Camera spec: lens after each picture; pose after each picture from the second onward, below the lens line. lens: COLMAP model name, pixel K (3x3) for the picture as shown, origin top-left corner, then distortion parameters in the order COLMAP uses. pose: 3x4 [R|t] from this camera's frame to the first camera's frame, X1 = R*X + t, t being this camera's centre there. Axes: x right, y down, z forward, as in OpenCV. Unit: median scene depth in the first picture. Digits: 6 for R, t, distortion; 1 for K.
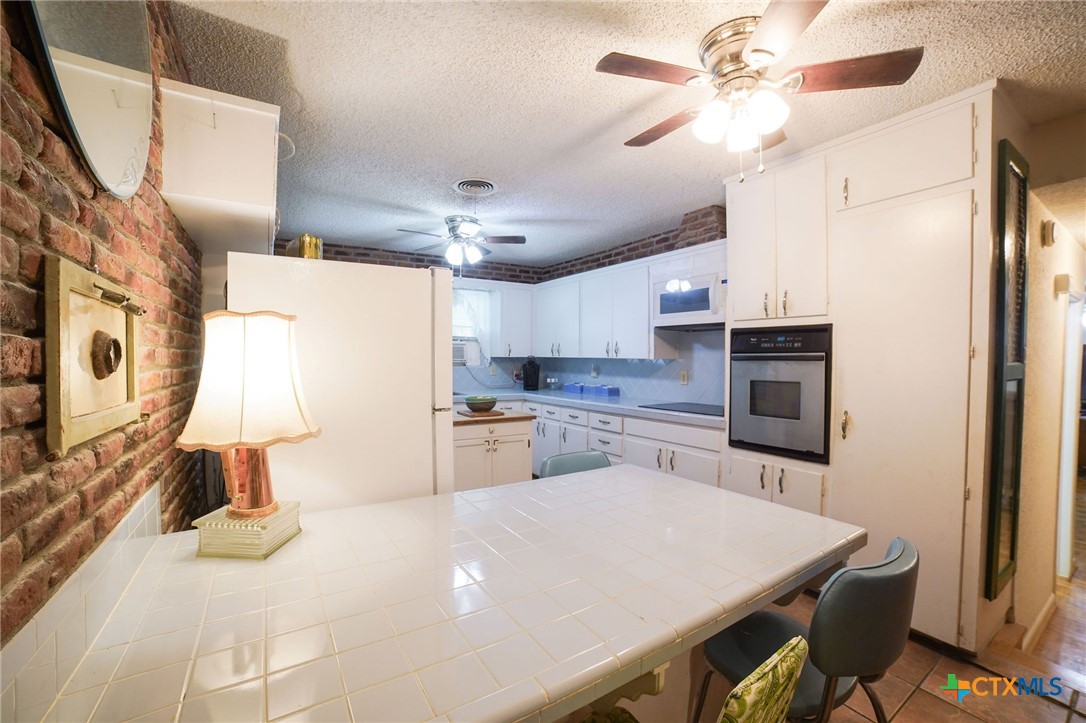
lens RADIAL K [[443.7, 0, 540.5], [0, 443.7, 365.5], [0, 0, 1]] dist [-0.108012, 0.036830]
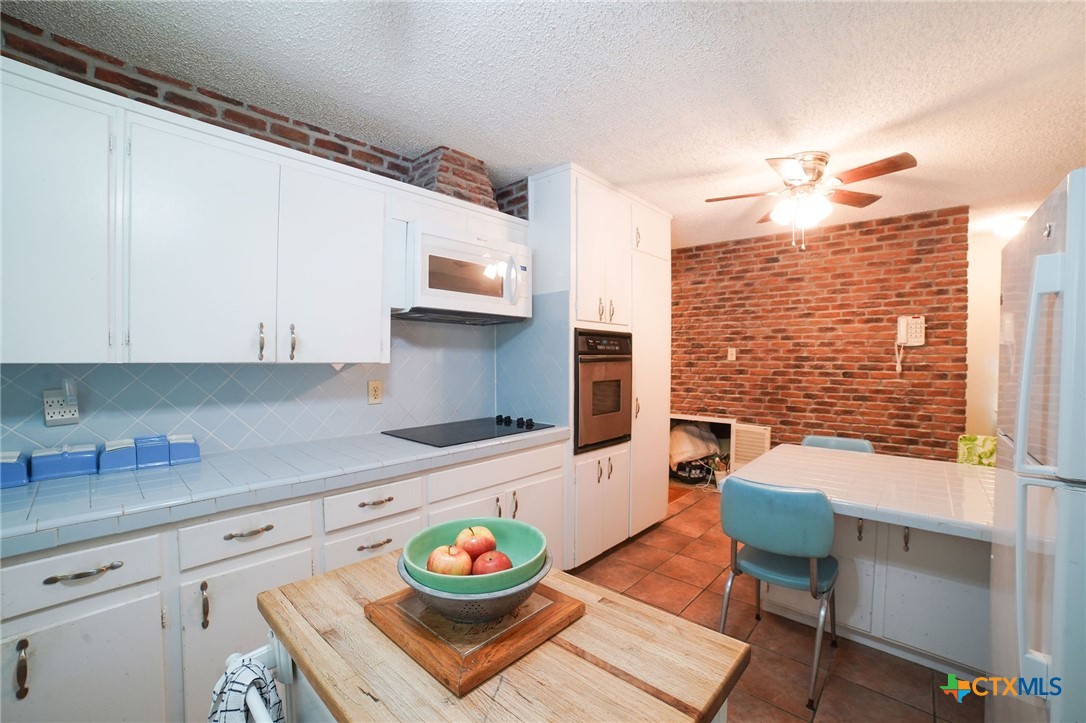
lens RADIAL K [[443.7, 0, 540.5], [0, 443.7, 365.5], [0, 0, 1]] dist [-0.108012, 0.036830]
pose [[-0.260546, -0.022173, 0.965207, -0.304401], [0.016047, 0.999499, 0.027293, -0.021289], [-0.965328, 0.022599, -0.260059, 0.881534]]
